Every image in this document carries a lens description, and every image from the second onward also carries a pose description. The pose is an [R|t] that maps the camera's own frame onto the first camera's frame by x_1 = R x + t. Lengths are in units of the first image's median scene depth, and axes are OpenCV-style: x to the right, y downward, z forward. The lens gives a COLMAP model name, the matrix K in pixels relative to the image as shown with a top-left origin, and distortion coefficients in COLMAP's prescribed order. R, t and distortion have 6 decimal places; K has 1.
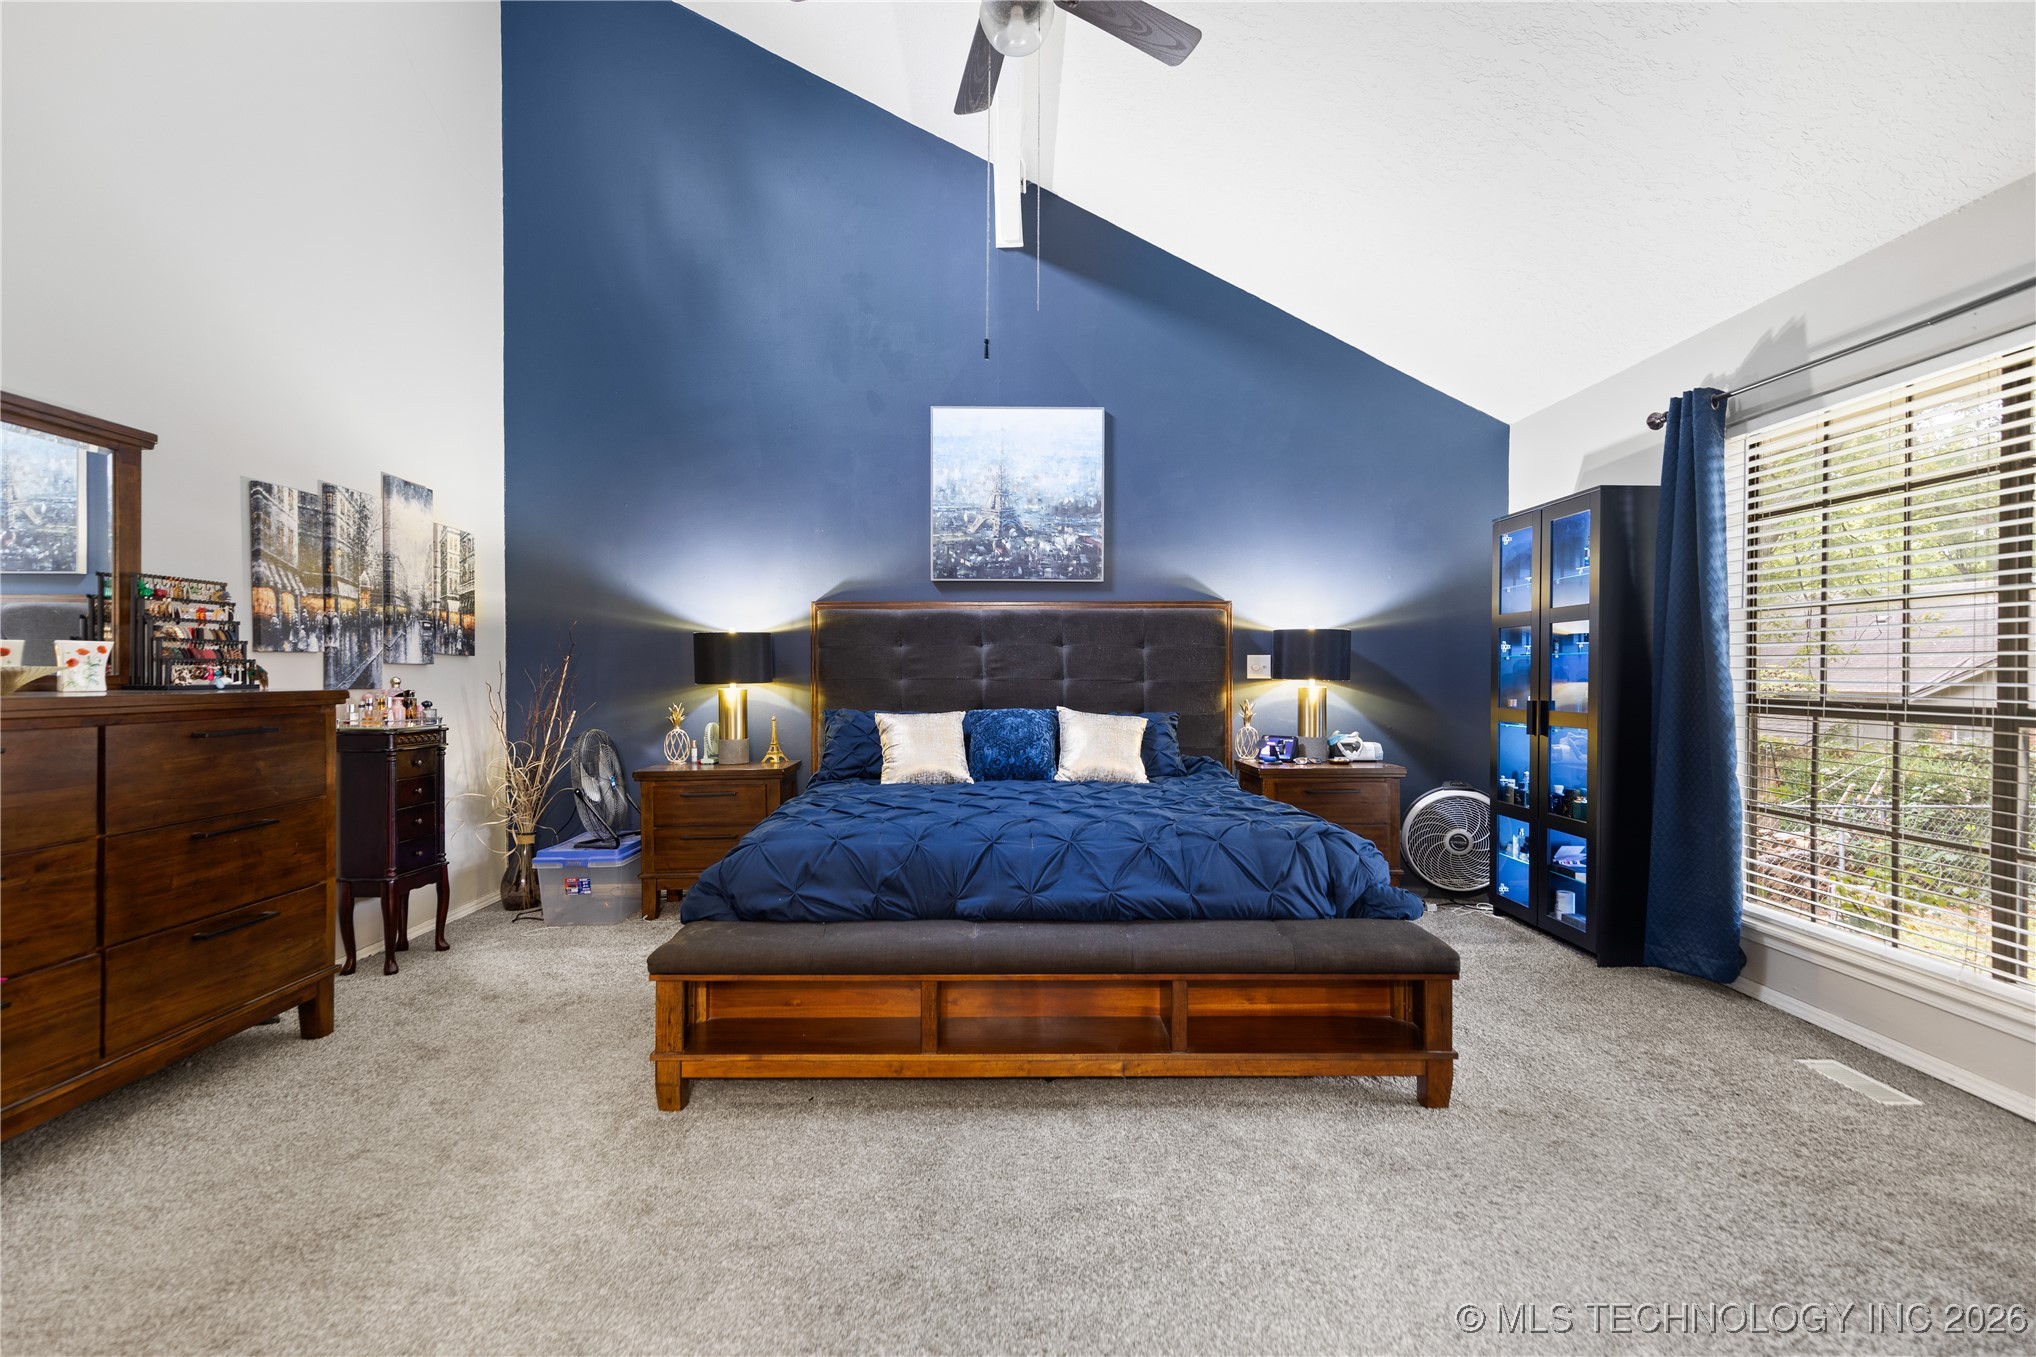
lens RADIAL K [[923.6, 0, 1009.7], [0, 923.6, 676.4], [0, 0, 1]] dist [0.012596, -0.001143]
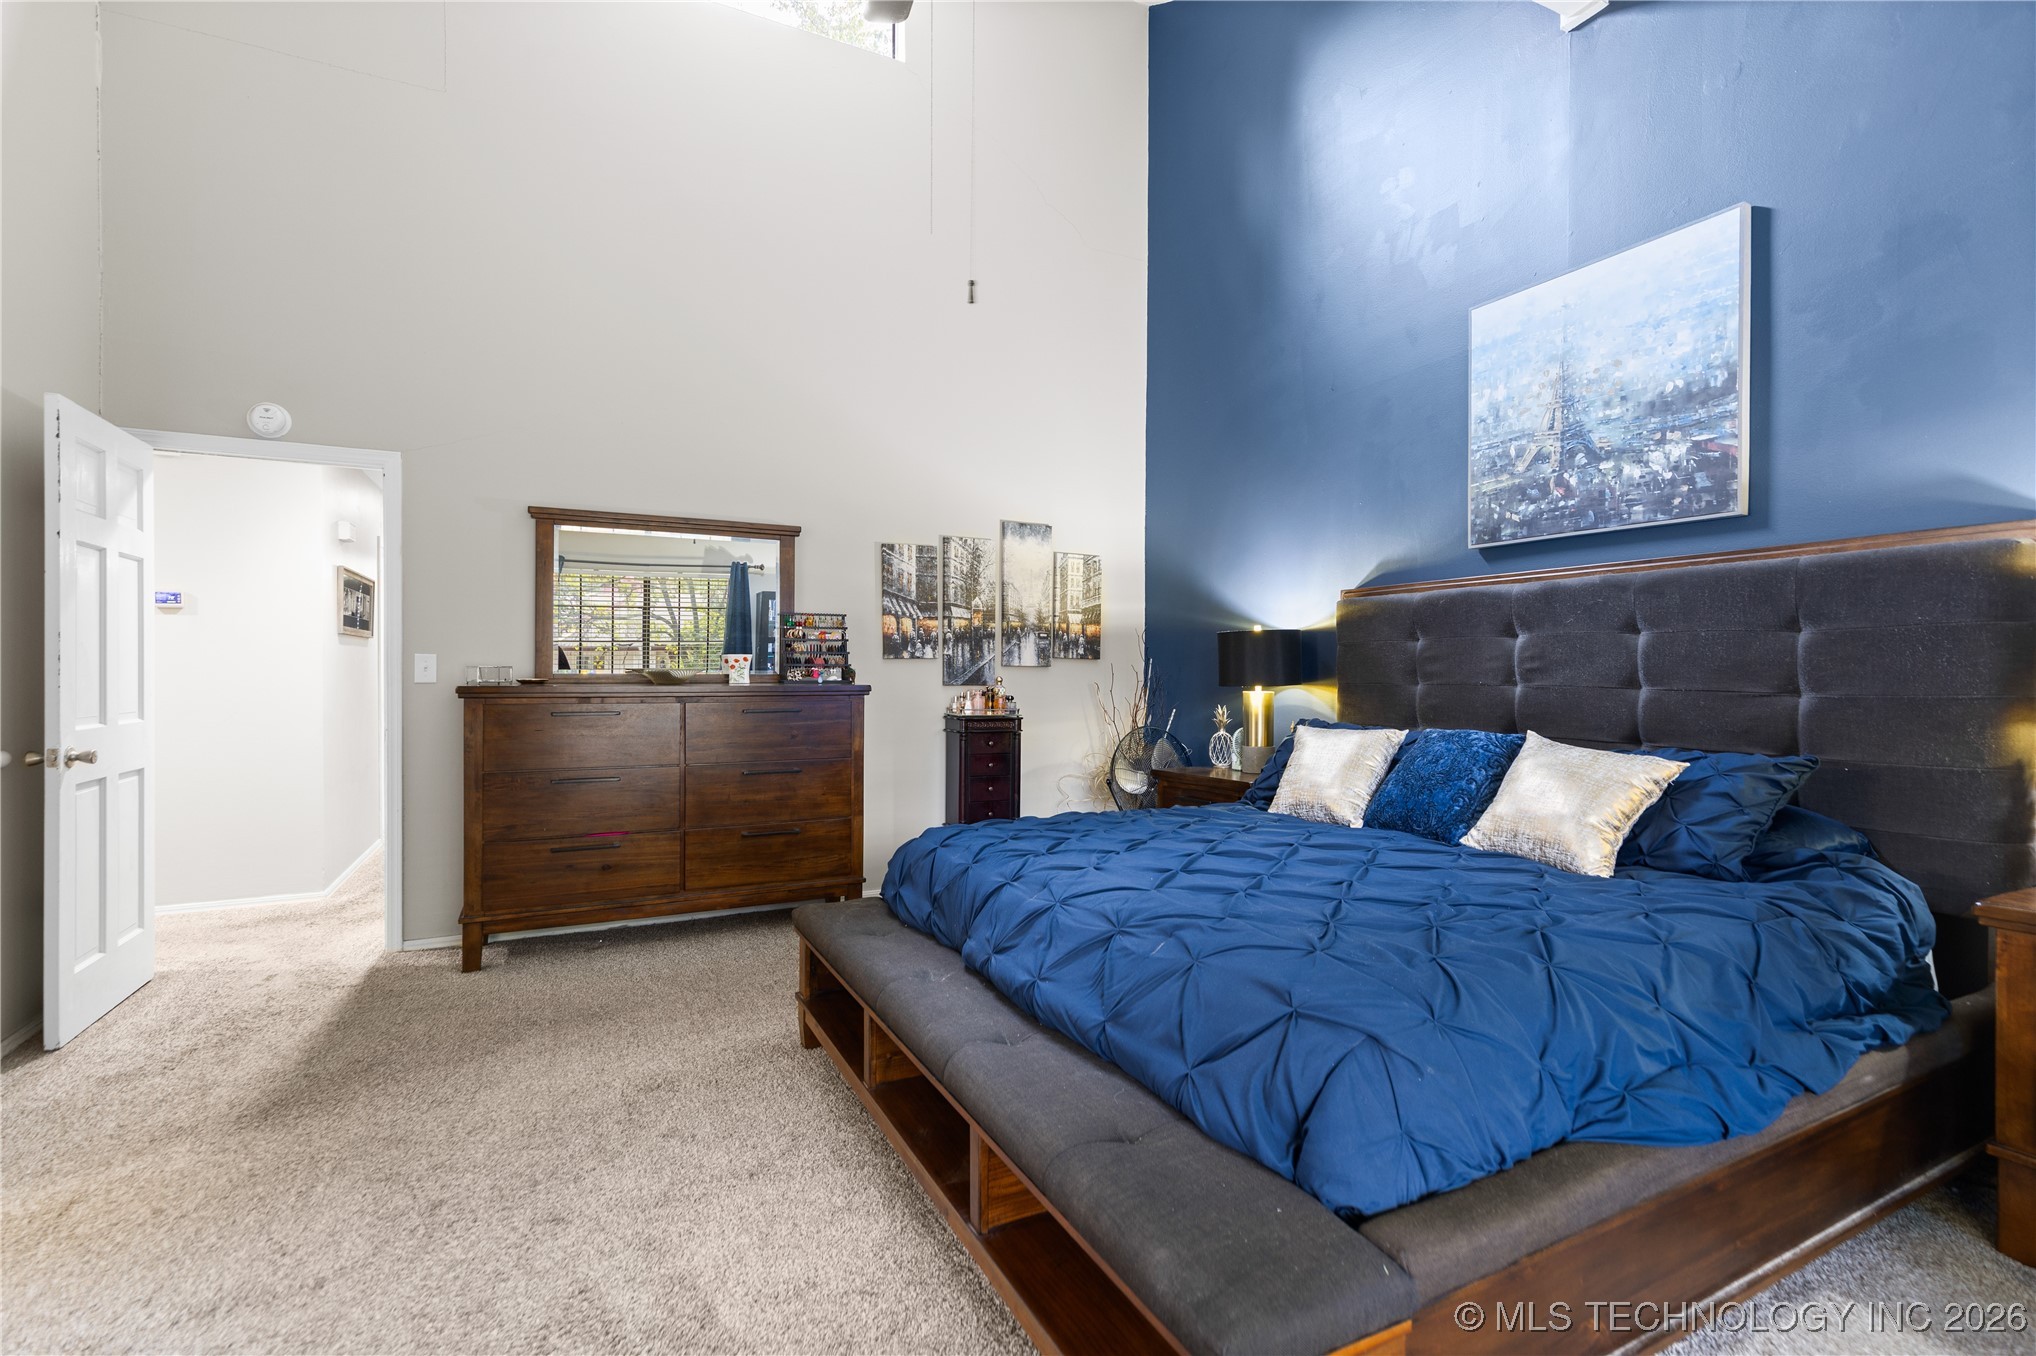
lens RADIAL K [[923.6, 0, 1015.8], [0, 923.6, 672.1], [0, 0, 1]] dist [0.012596, -0.001143]
pose [[0.449858, 0.002400, -0.893097, 0.418425], [-0.006512, 0.999979, -0.000592, -0.004044], [0.893076, 0.006082, 0.449864, 0.366804]]
